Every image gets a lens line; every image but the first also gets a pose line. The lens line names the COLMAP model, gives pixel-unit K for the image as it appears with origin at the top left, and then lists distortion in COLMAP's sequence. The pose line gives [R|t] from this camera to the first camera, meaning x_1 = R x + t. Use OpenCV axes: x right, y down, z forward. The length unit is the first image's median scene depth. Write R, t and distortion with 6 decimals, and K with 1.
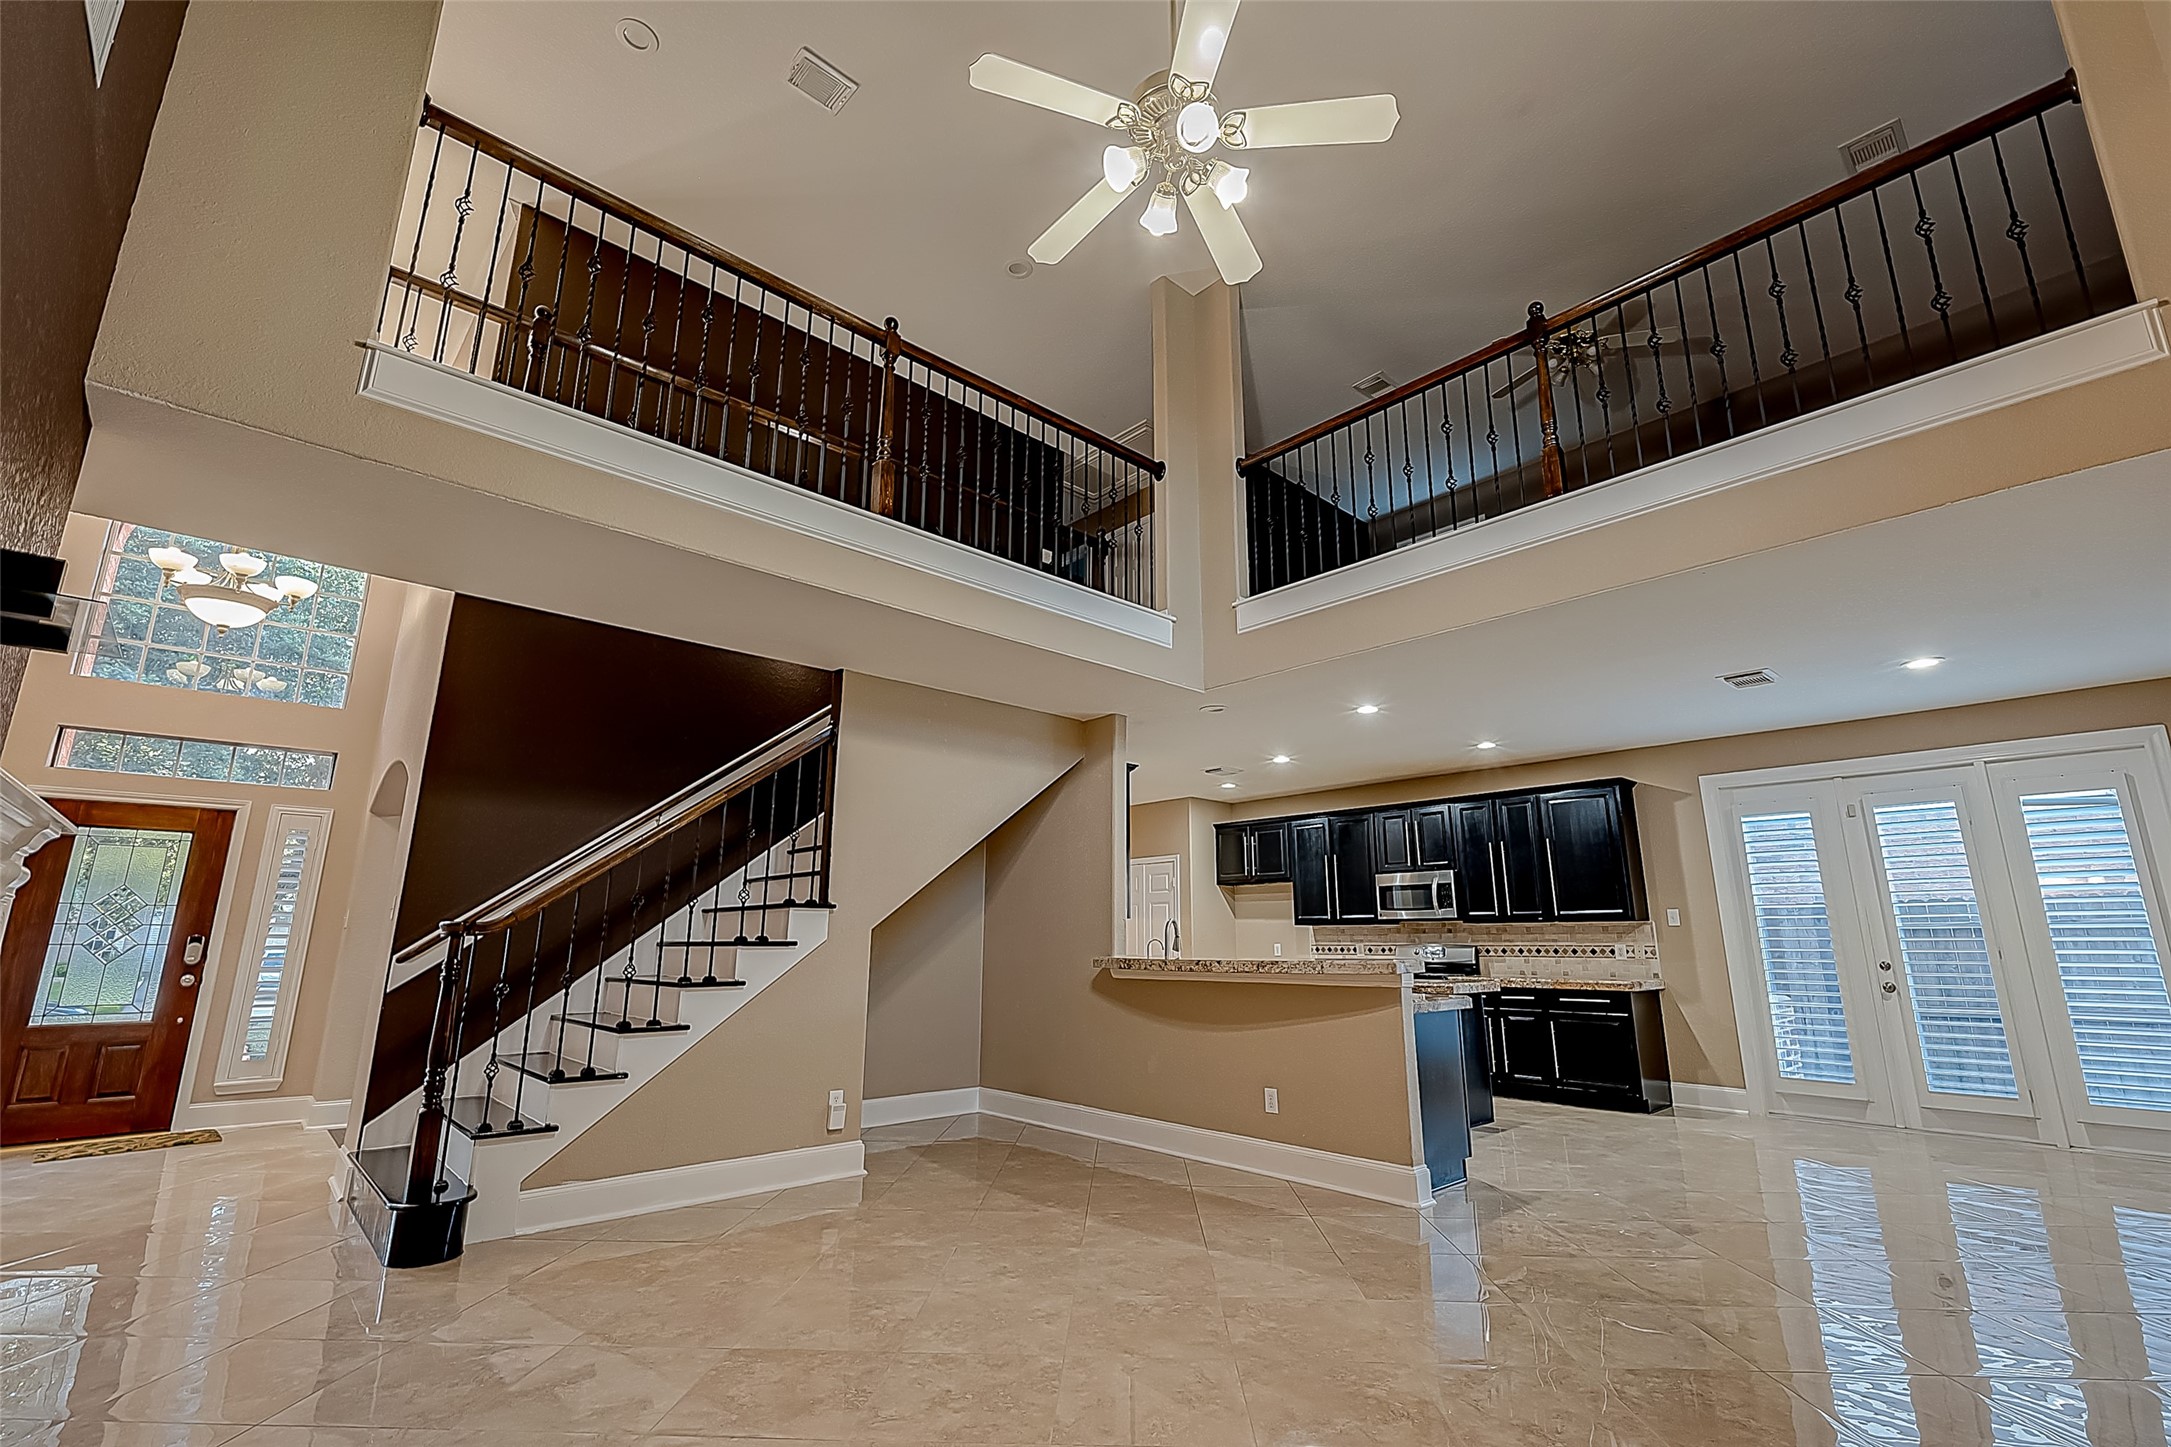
lens RADIAL K [[937.0, 0, 1092.2], [0, 937.0, 719.2], [0, 0, 1]] dist [-0.000286, 0.000176]
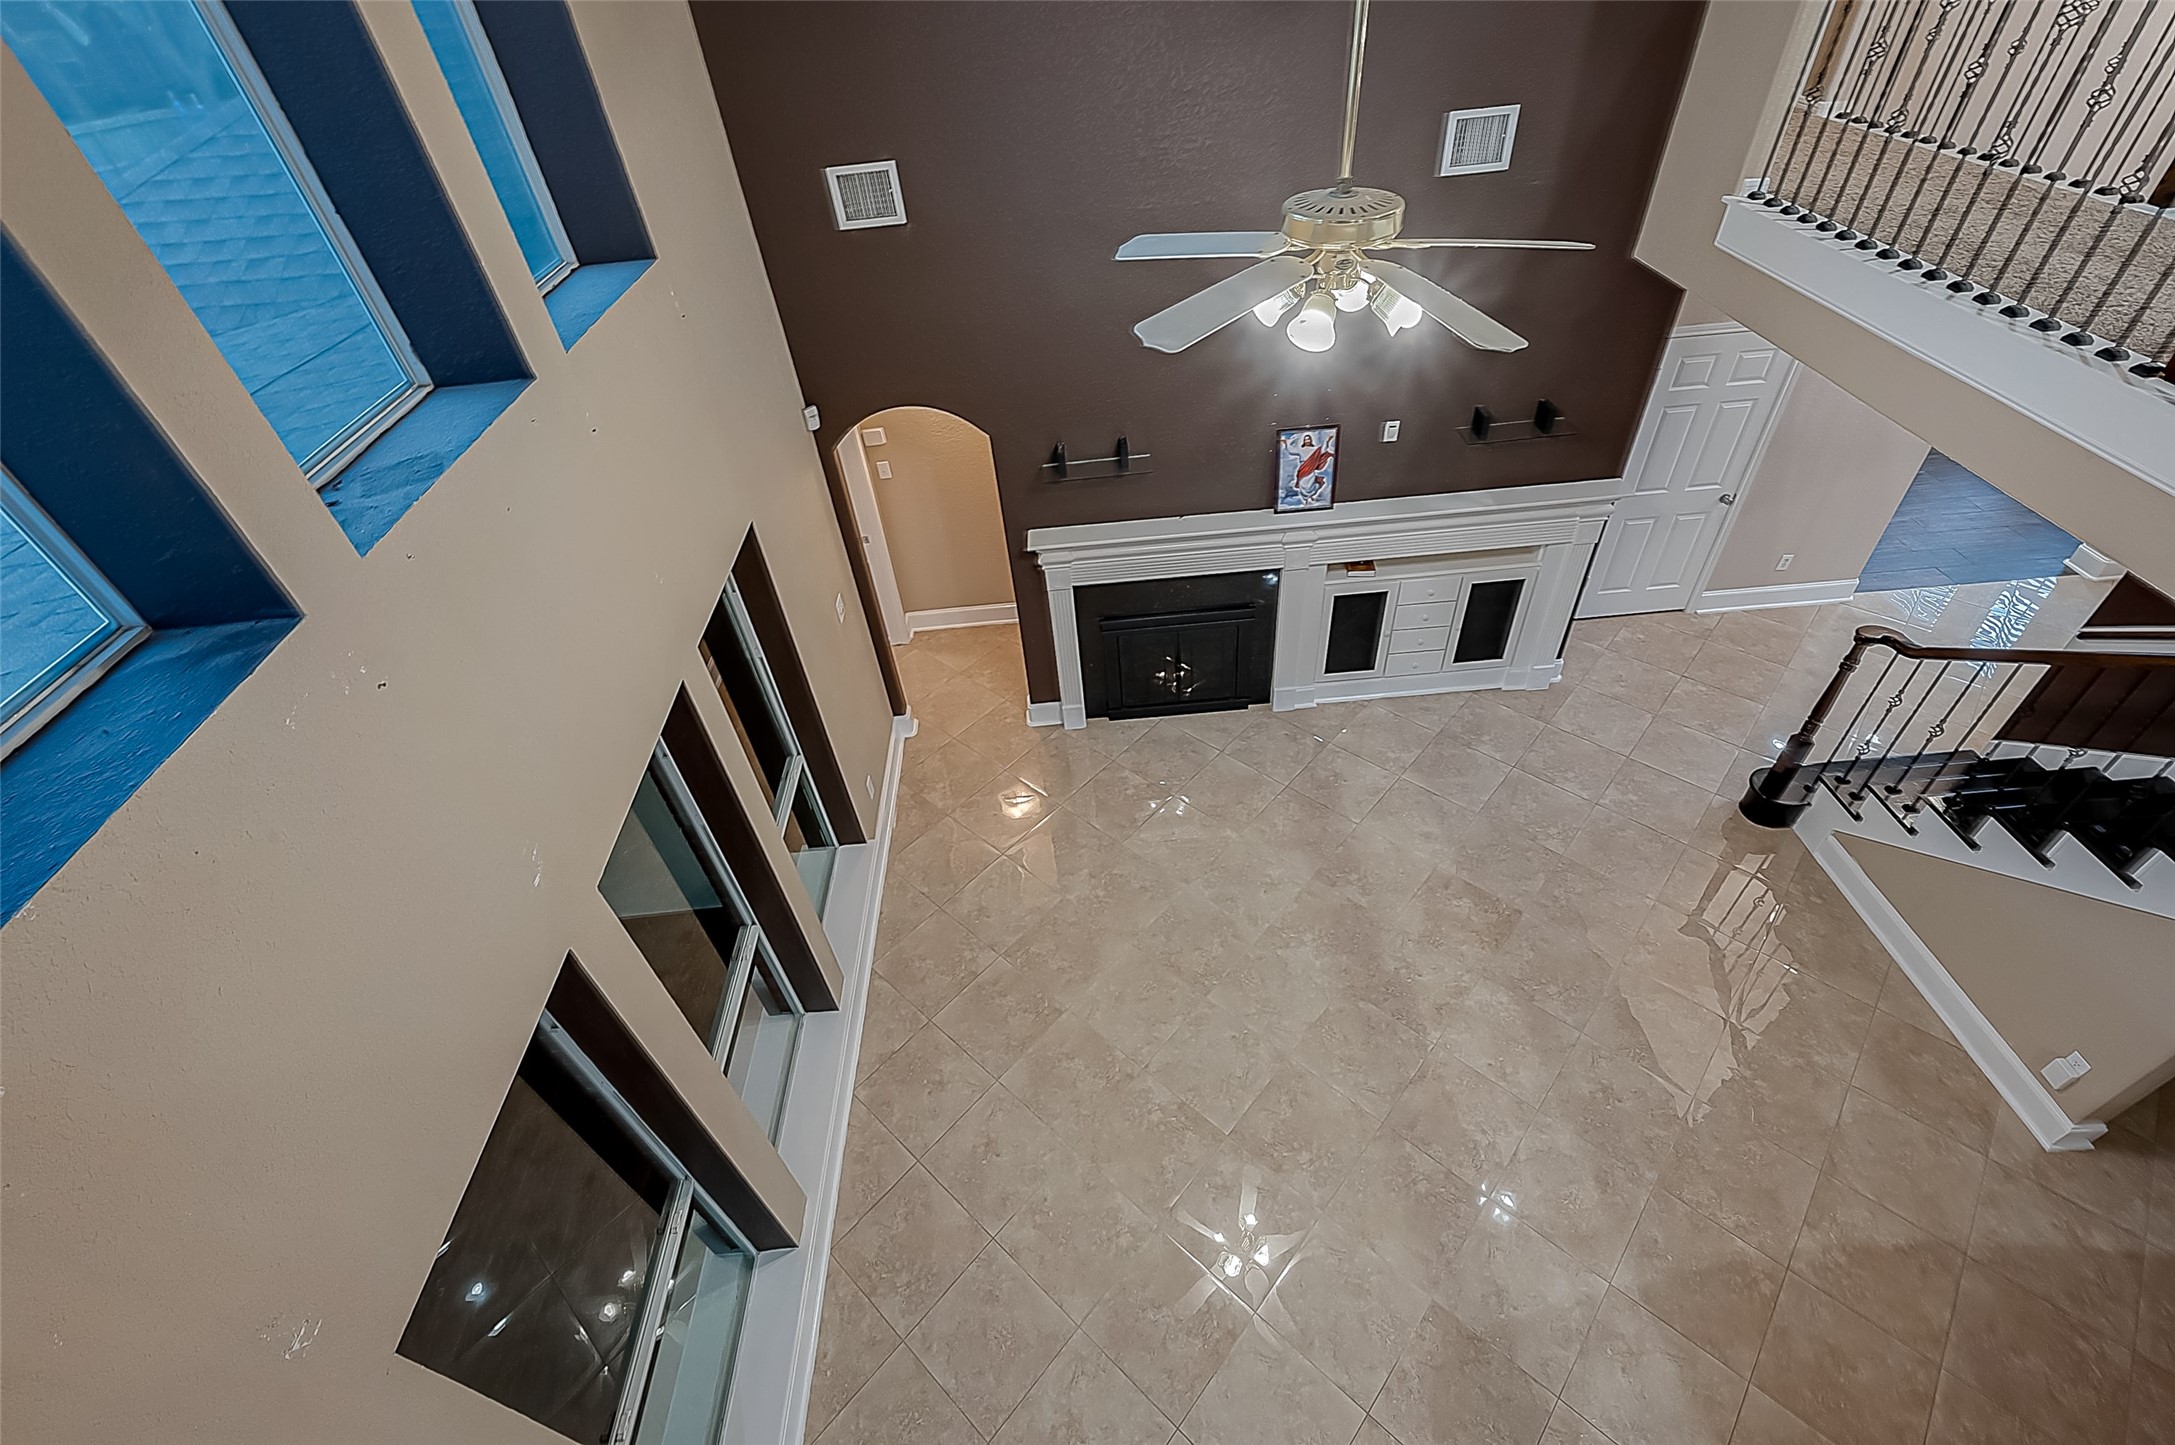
lens RADIAL K [[938.7, 0, 1087.7], [0, 938.7, 723.6], [0, 0, 1]] dist [-0.000286, 0.000176]
pose [[-0.633483, 0.554150, -0.540017, 0.566291], [0.245107, 0.805690, 0.539246, -0.493482], [0.733909, 0.209241, -0.646217, 0.914990]]
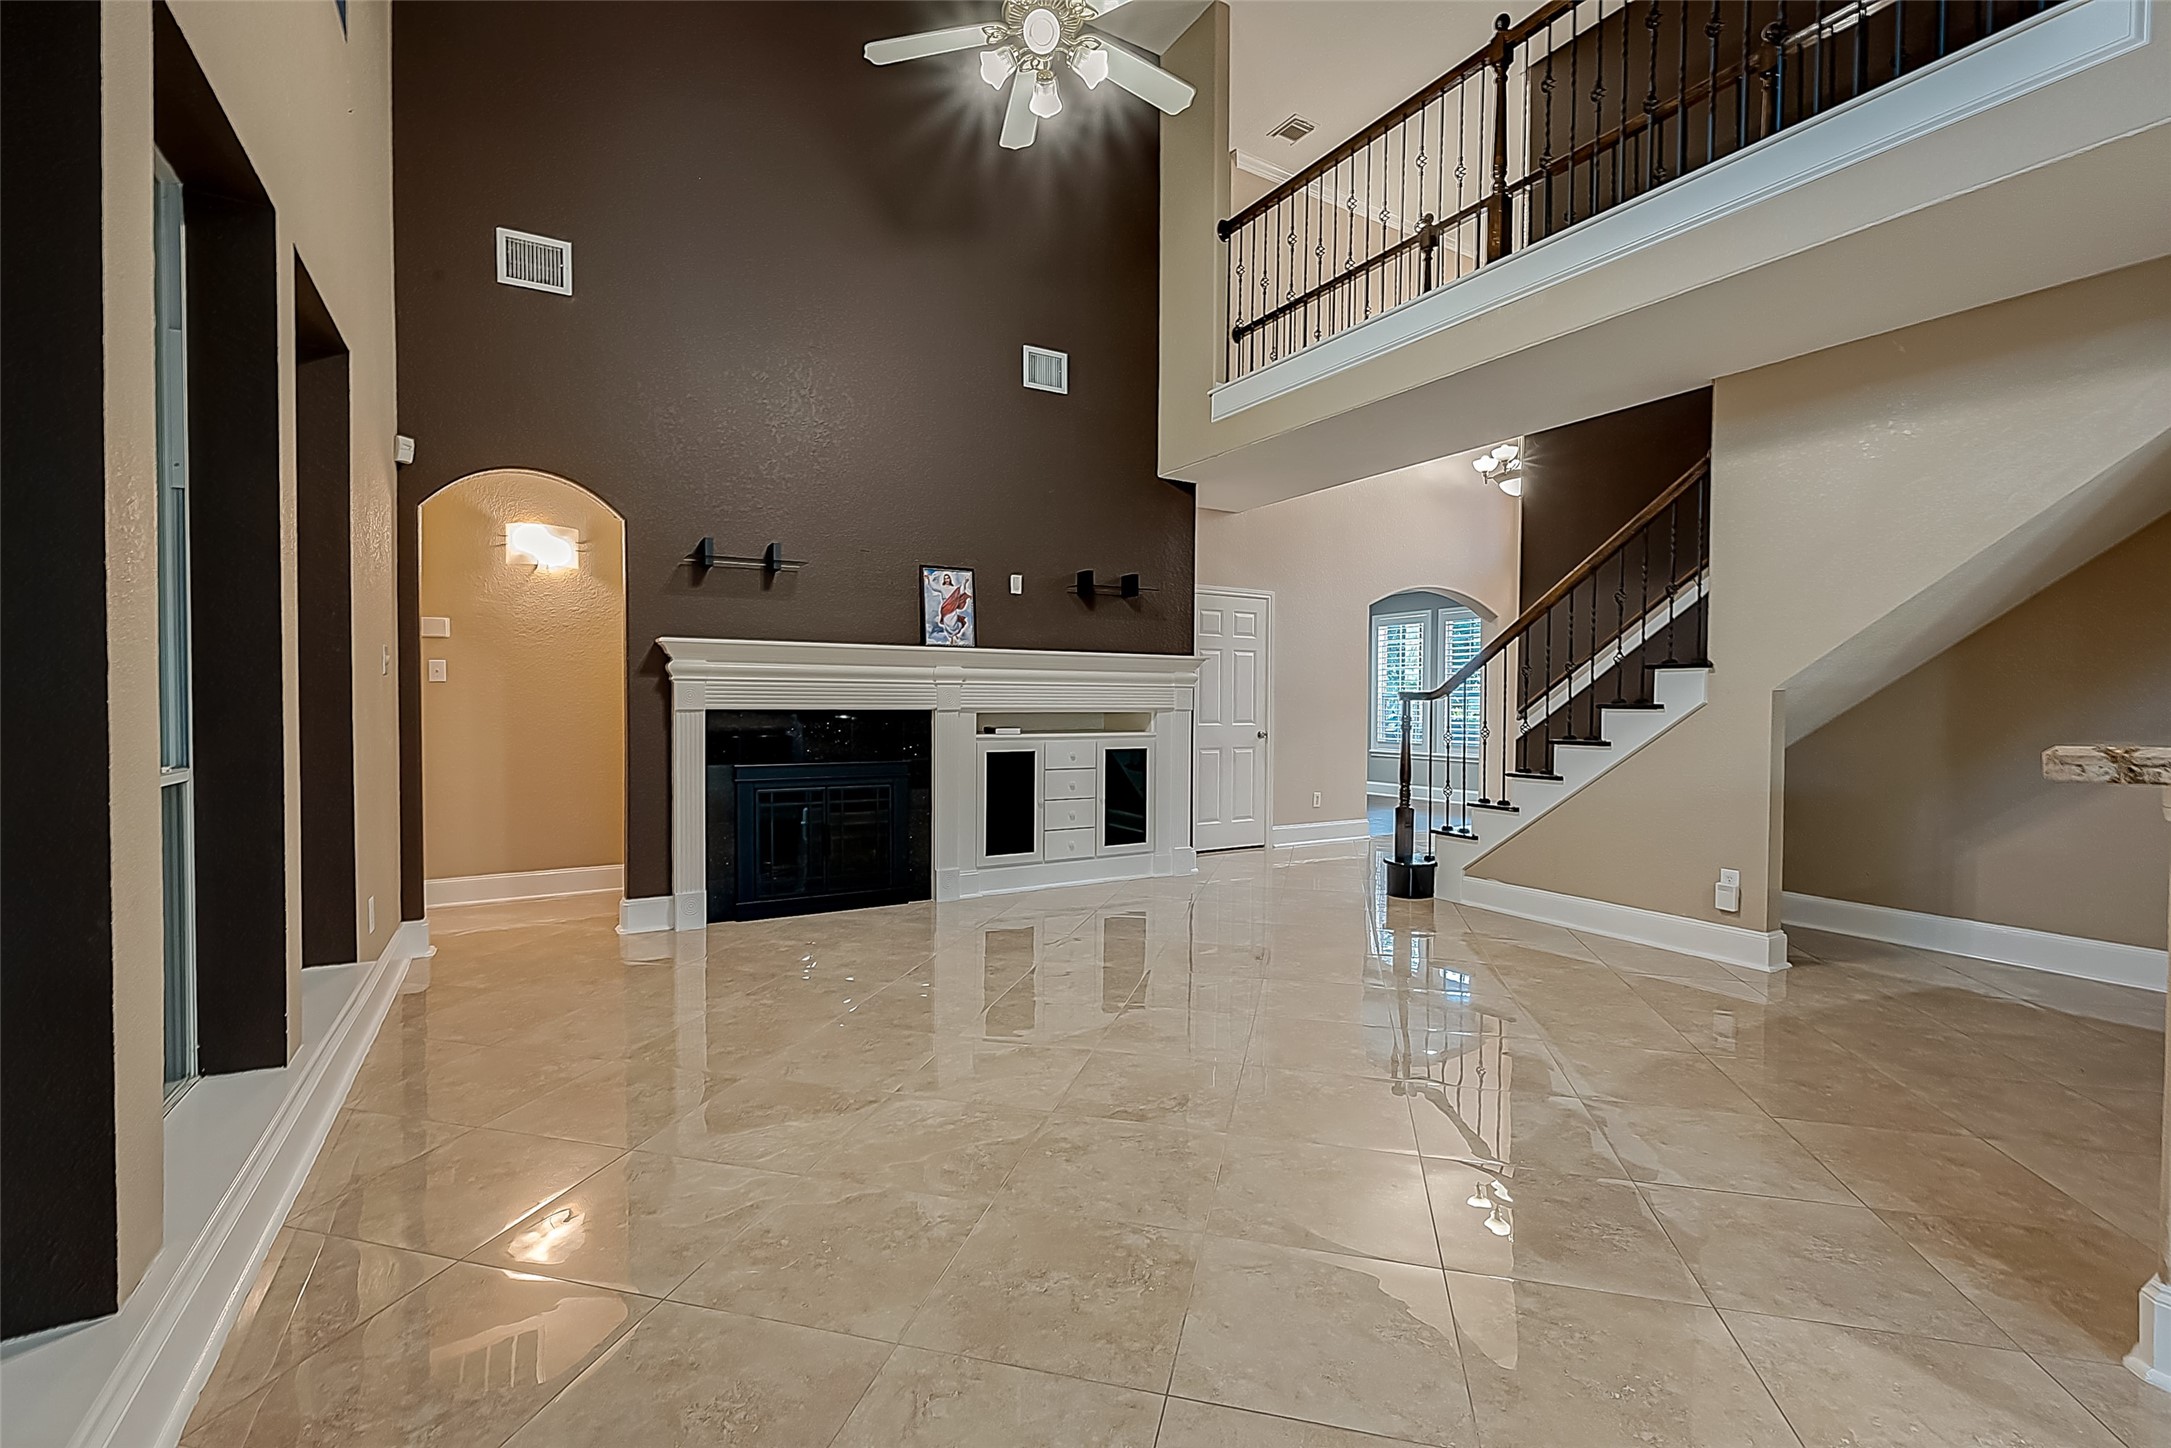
lens RADIAL K [[937.0, 0, 1091.1], [0, 937.0, 719.2], [0, 0, 1]] dist [-0.000286, 0.000176]
pose [[-0.199365, 0.016132, -0.979793, 0.772234], [0.218627, 0.975394, -0.028426, 0.166138], [0.955226, -0.219877, -0.197986, 0.689424]]
